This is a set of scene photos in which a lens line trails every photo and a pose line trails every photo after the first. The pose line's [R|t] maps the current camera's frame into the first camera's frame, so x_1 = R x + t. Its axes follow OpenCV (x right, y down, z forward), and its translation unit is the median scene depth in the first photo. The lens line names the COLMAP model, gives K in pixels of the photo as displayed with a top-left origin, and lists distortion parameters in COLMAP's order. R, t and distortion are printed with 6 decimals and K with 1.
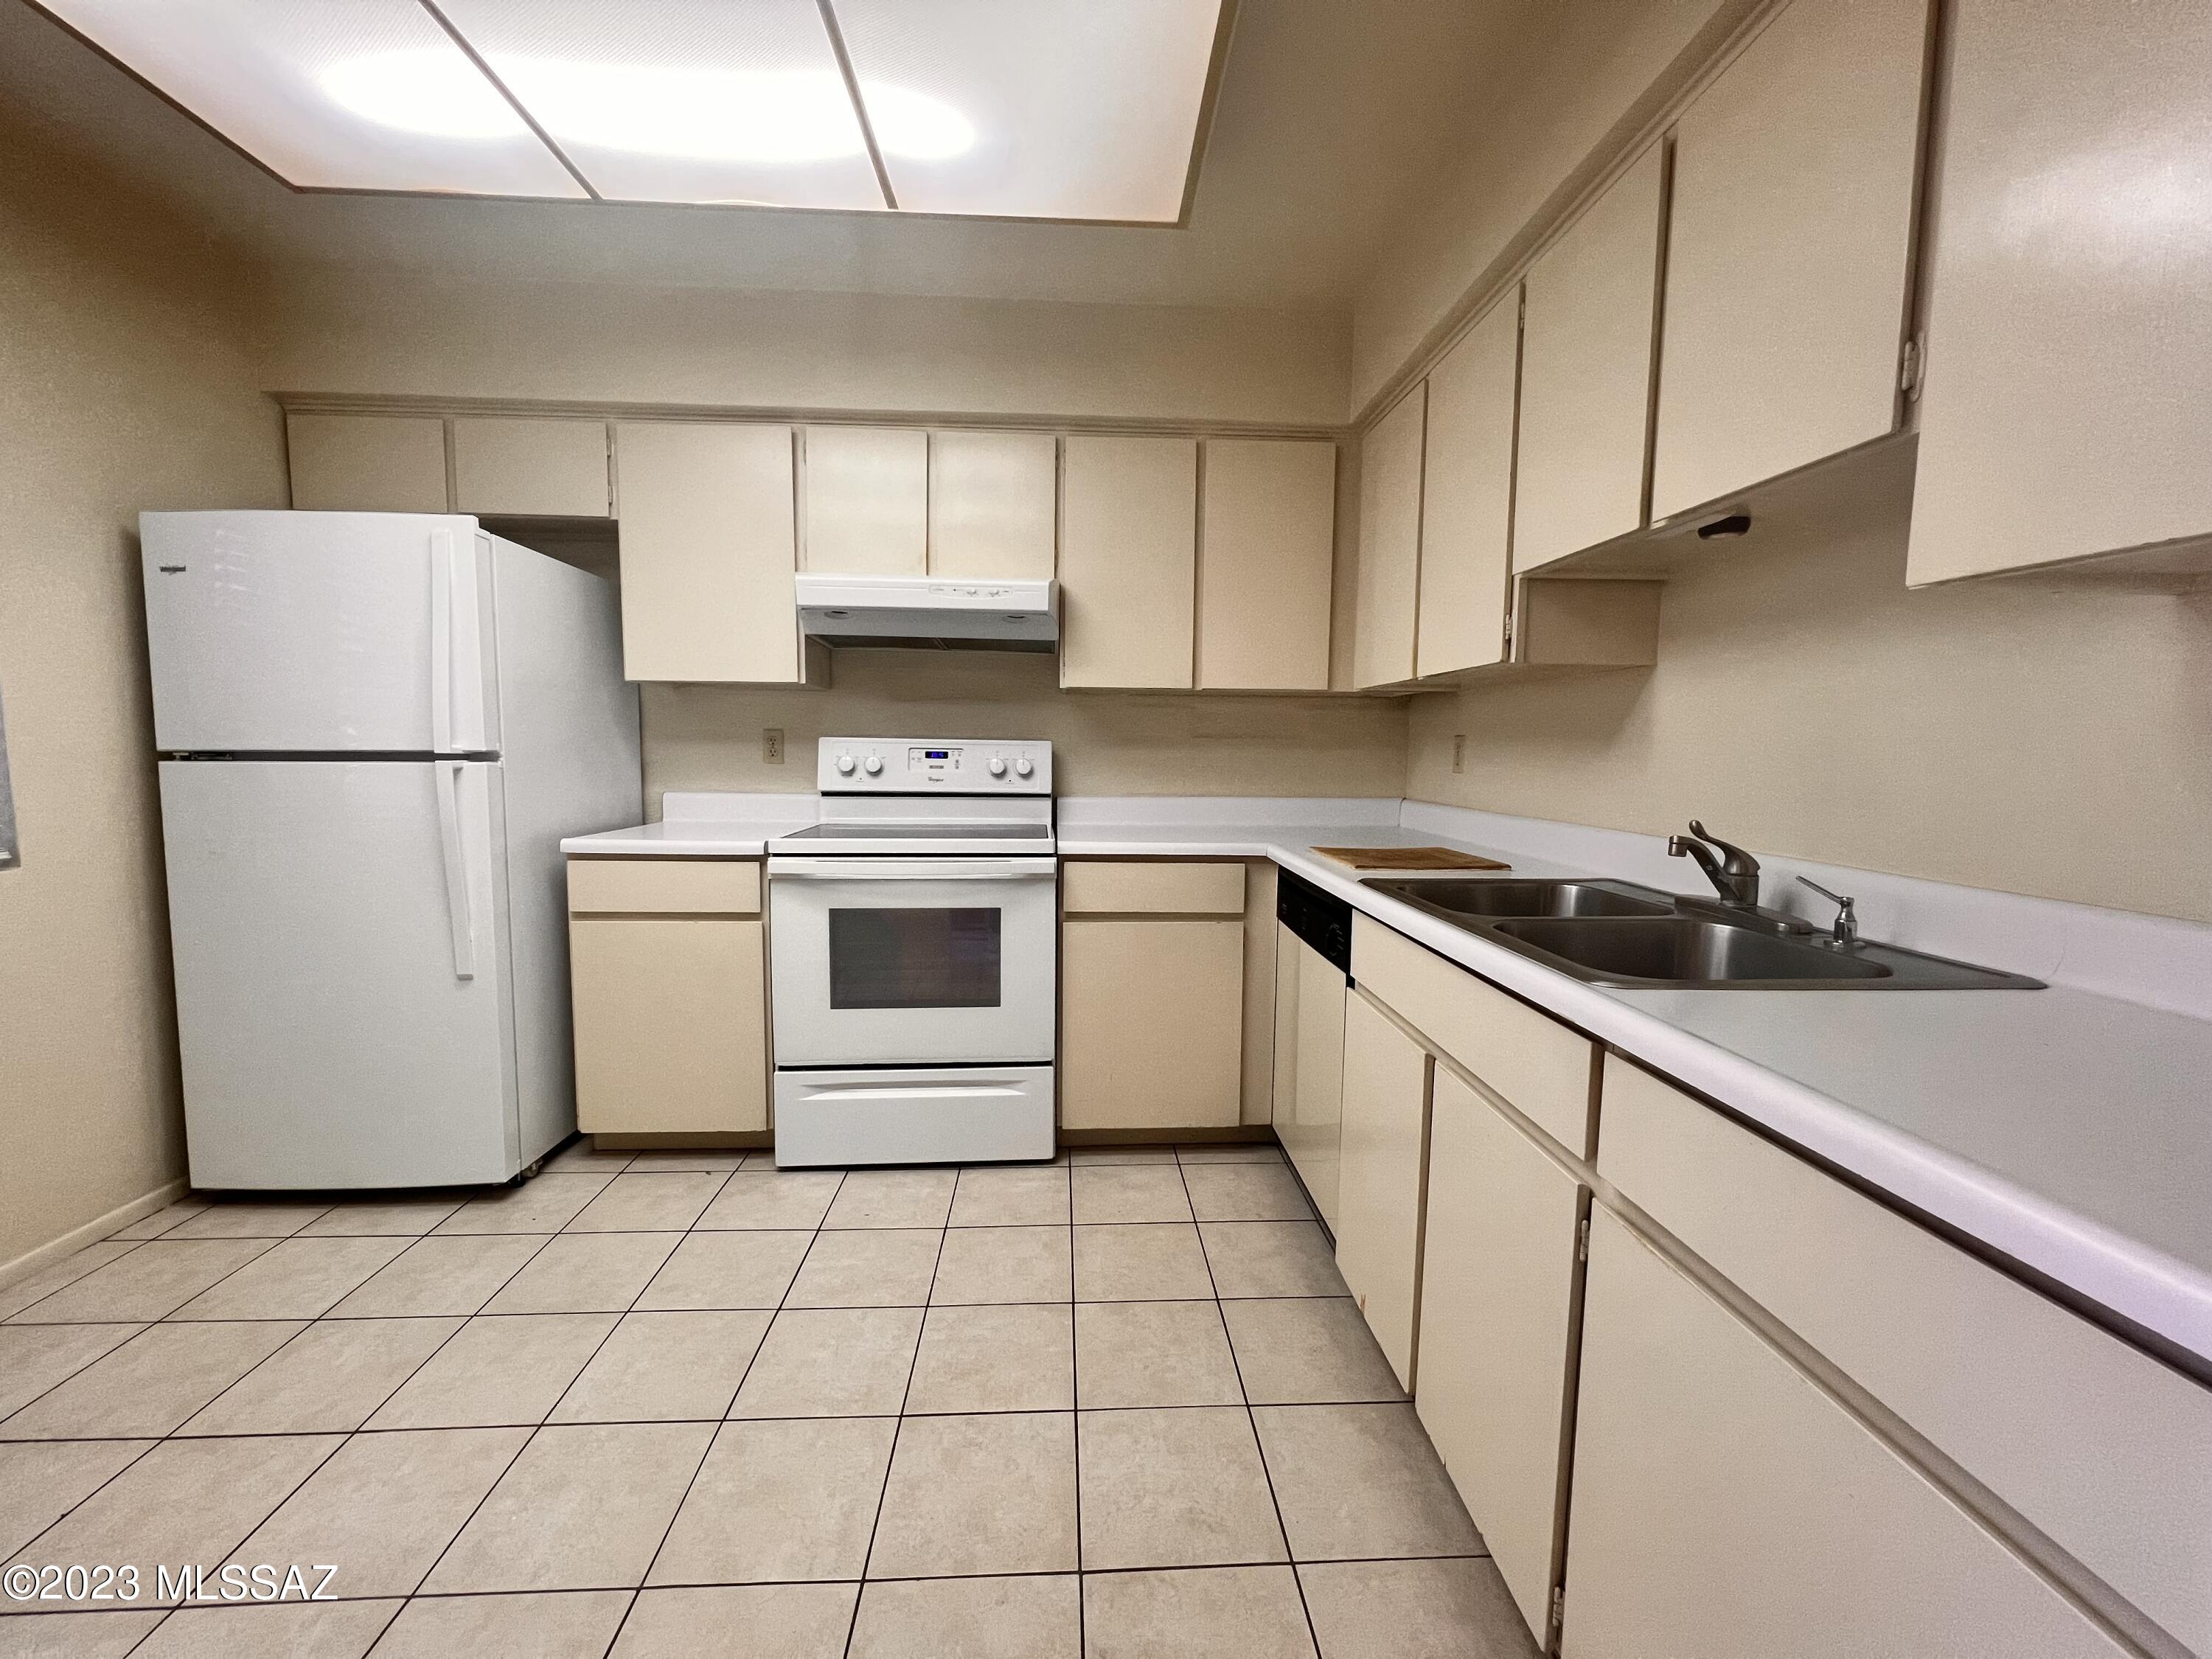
lens RADIAL K [[888.8, 0, 1108.8], [0, 888.8, 826.9], [0, 0, 1]] dist [-0.002028, -0.000342]
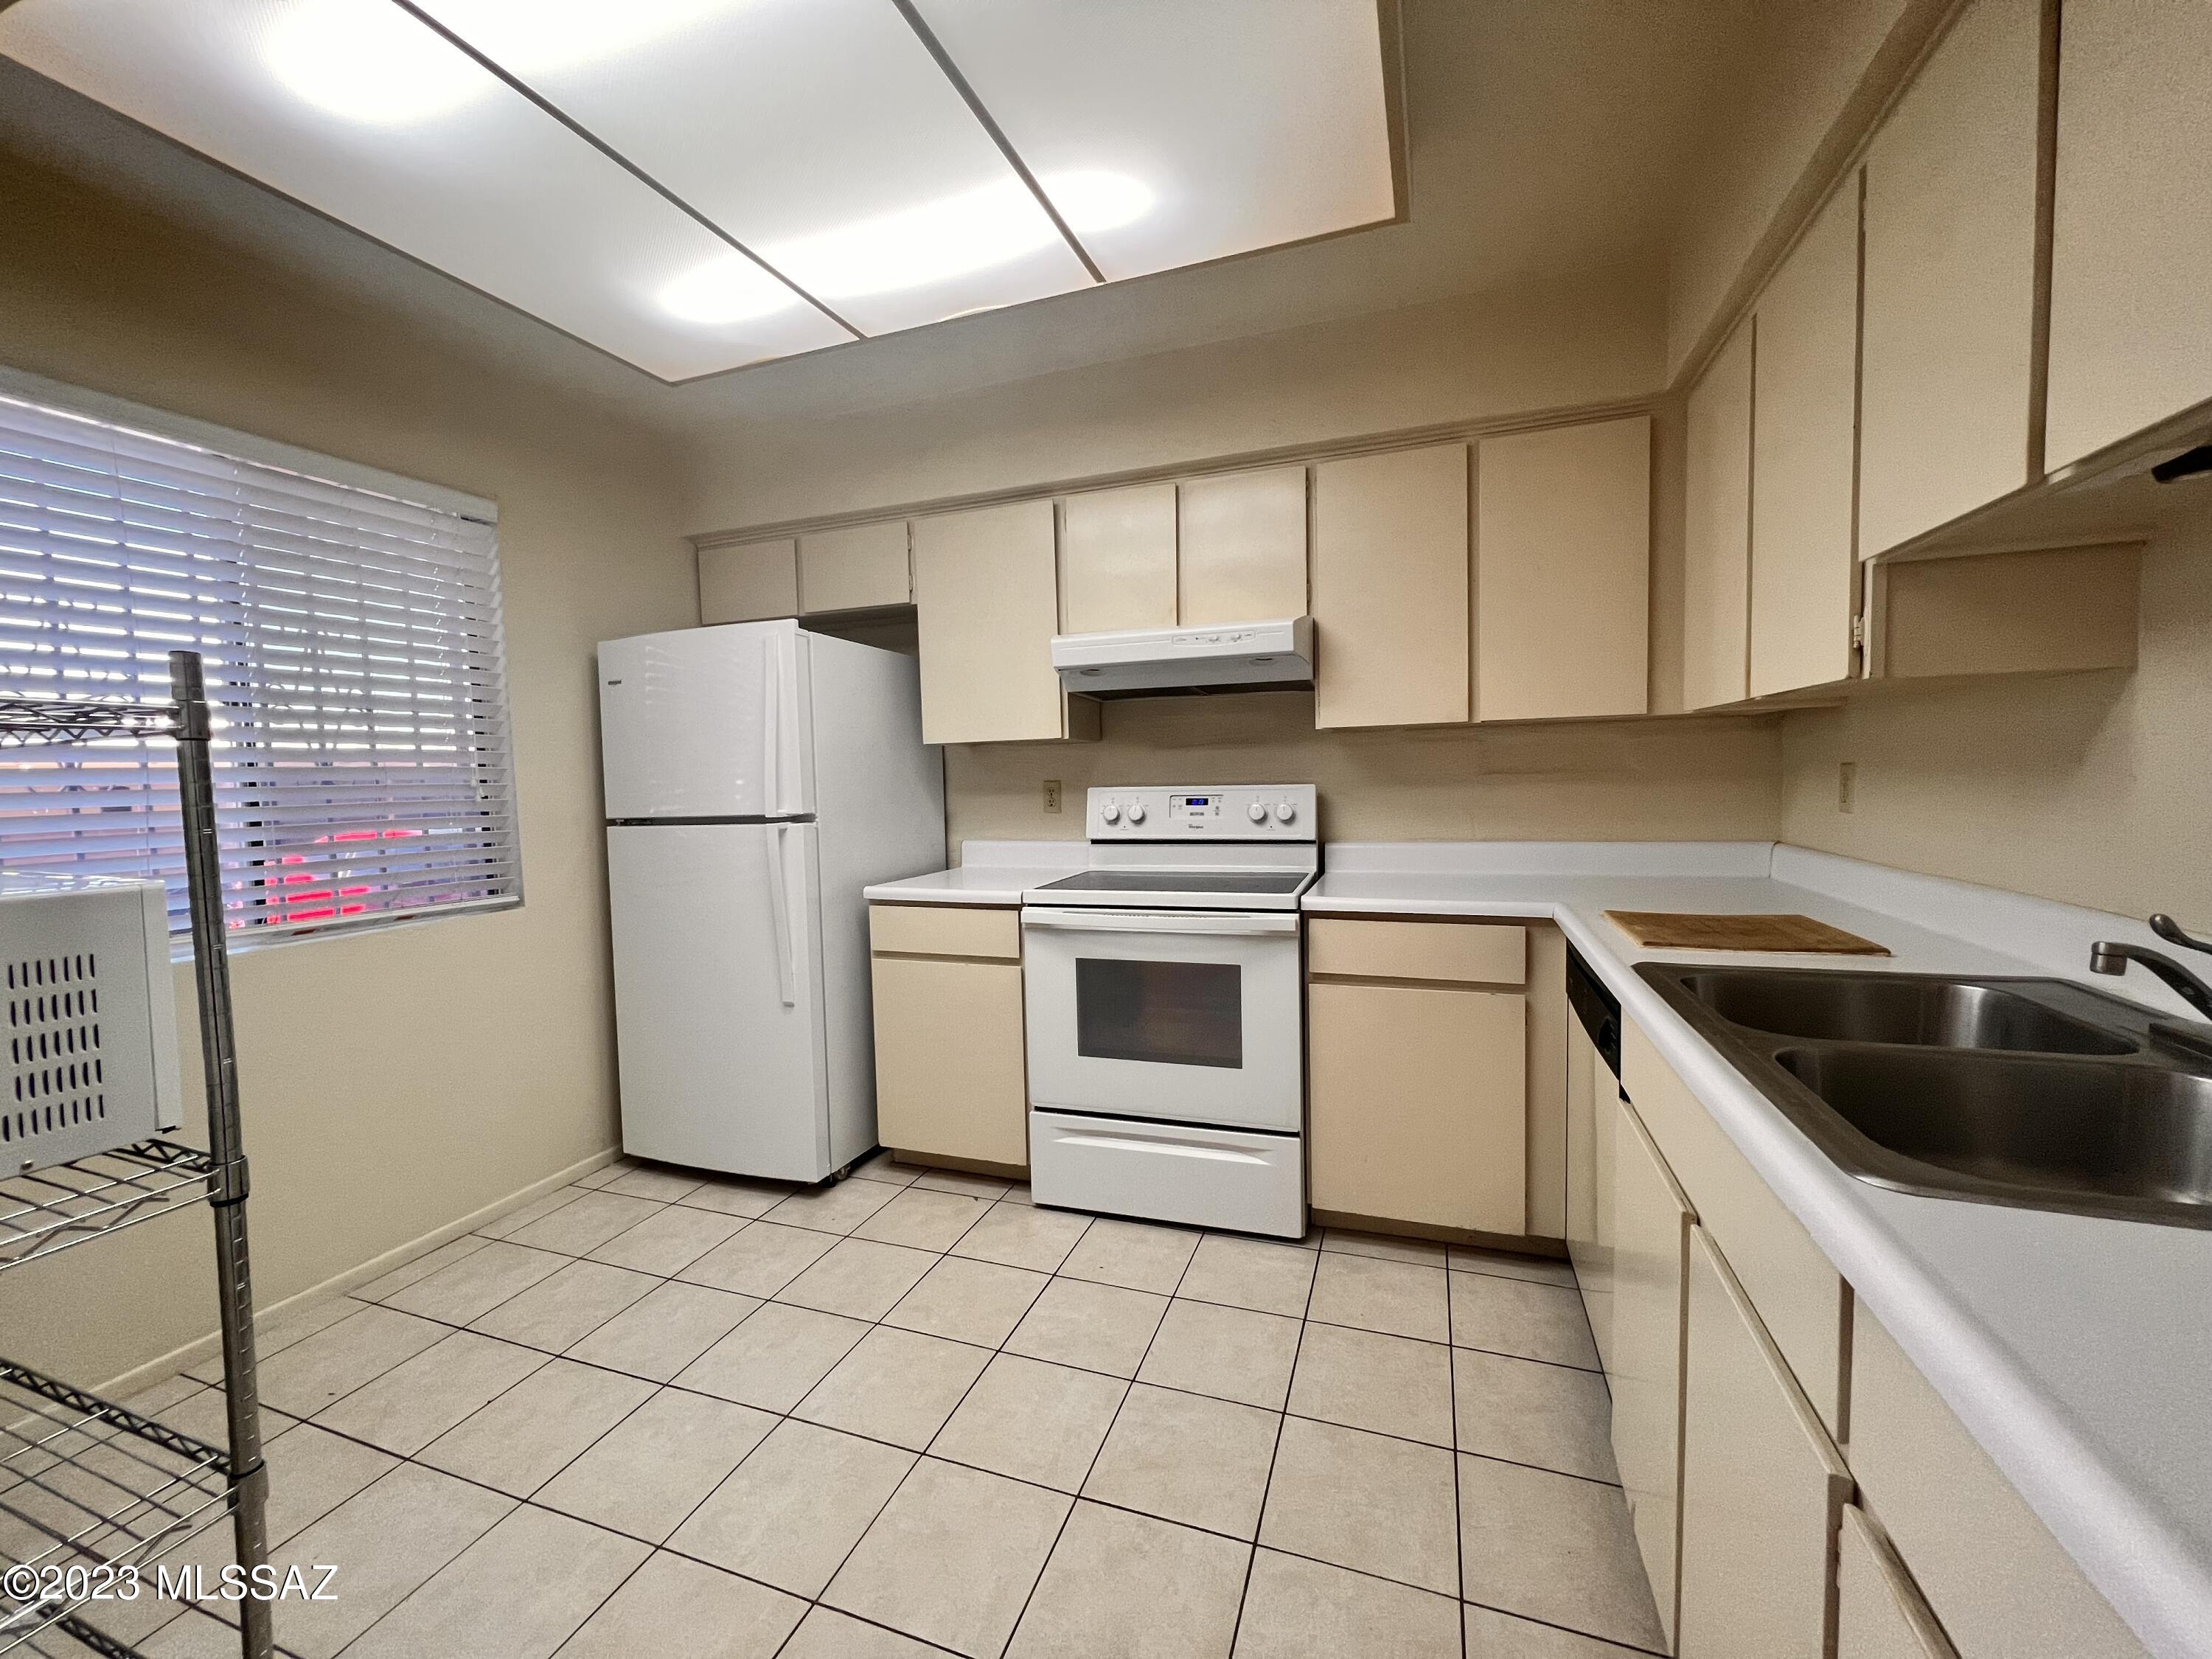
lens RADIAL K [[888.8, 0, 1104.7], [0, 888.8, 826.4], [0, 0, 1]] dist [-0.002028, -0.000342]
pose [[0.919394, -0.011650, -0.393166, 0.135065], [0.001326, 0.999647, -0.026519, -0.036695], [0.393336, 0.023860, 0.919085, 0.065711]]
